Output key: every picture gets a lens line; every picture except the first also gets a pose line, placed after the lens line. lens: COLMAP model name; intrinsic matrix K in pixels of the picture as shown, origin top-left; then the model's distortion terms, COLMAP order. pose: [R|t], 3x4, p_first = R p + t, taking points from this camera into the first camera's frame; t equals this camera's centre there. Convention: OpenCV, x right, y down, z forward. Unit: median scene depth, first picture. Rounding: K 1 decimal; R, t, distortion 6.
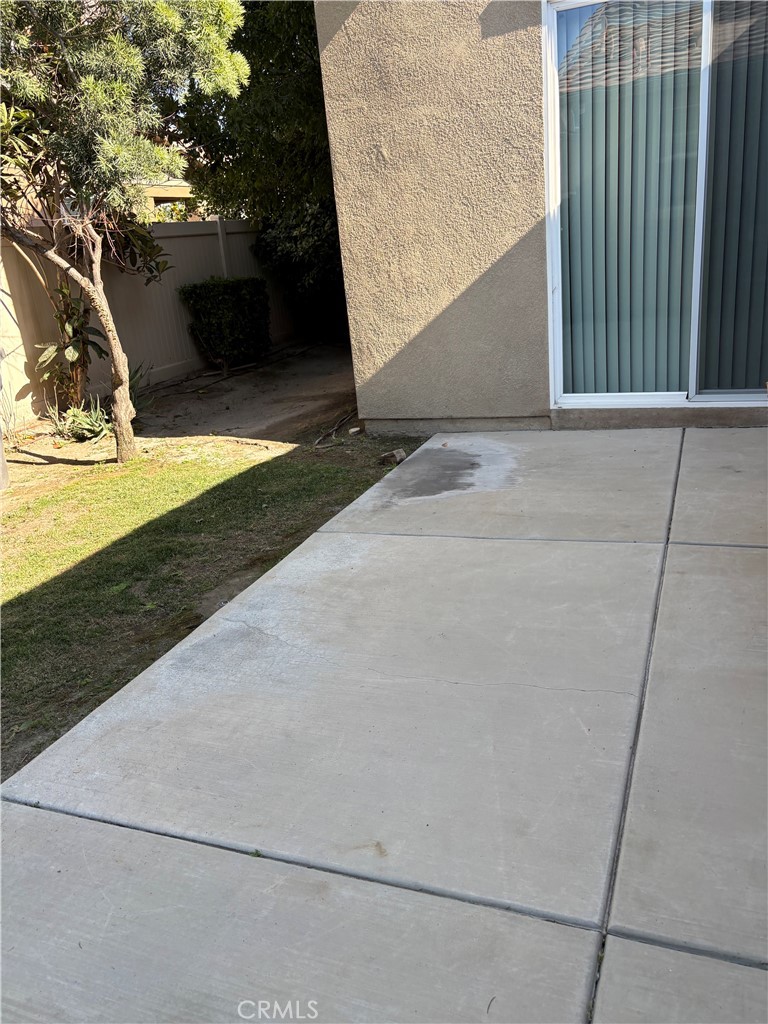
lens RADIAL K [[773.0, 0, 381.5], [0, 773.0, 510.6], [0, 0, 1]] dist [0.040426, -0.030989]
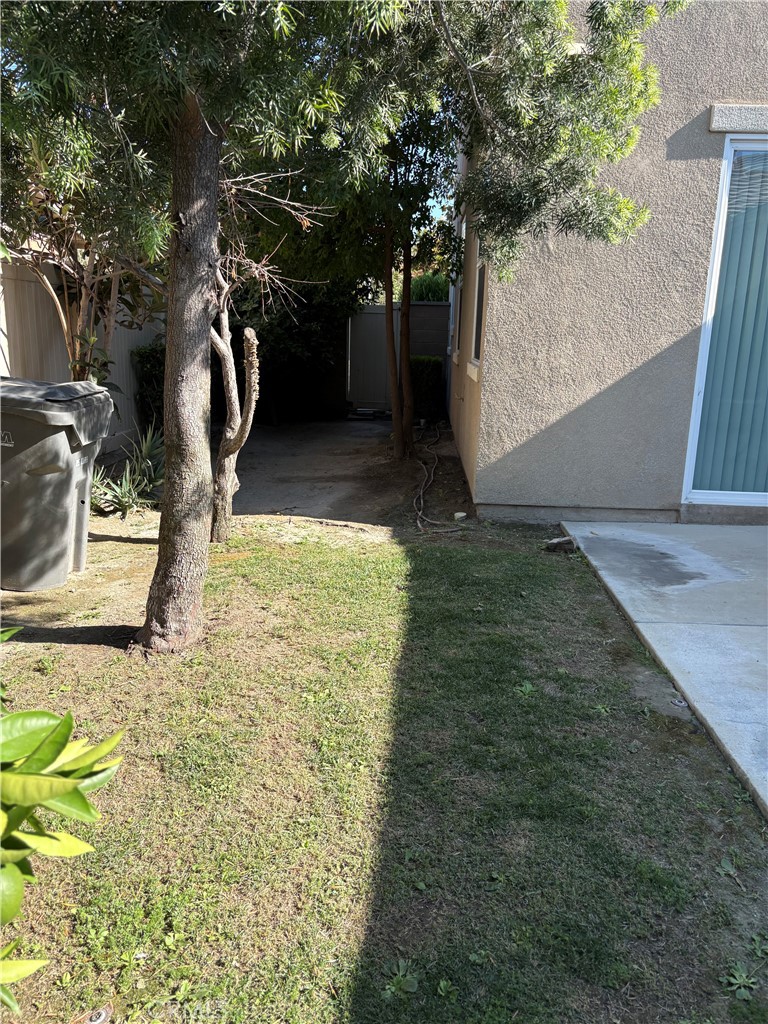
lens RADIAL K [[773.0, 0, 382.8], [0, 773.0, 515.0], [0, 0, 1]] dist [0.040426, -0.030989]
pose [[0.939869, 0.042098, 0.338932, -0.524708], [-0.004234, 0.993734, -0.111687, 0.003787], [-0.341510, 0.103536, 0.934158, 0.161129]]
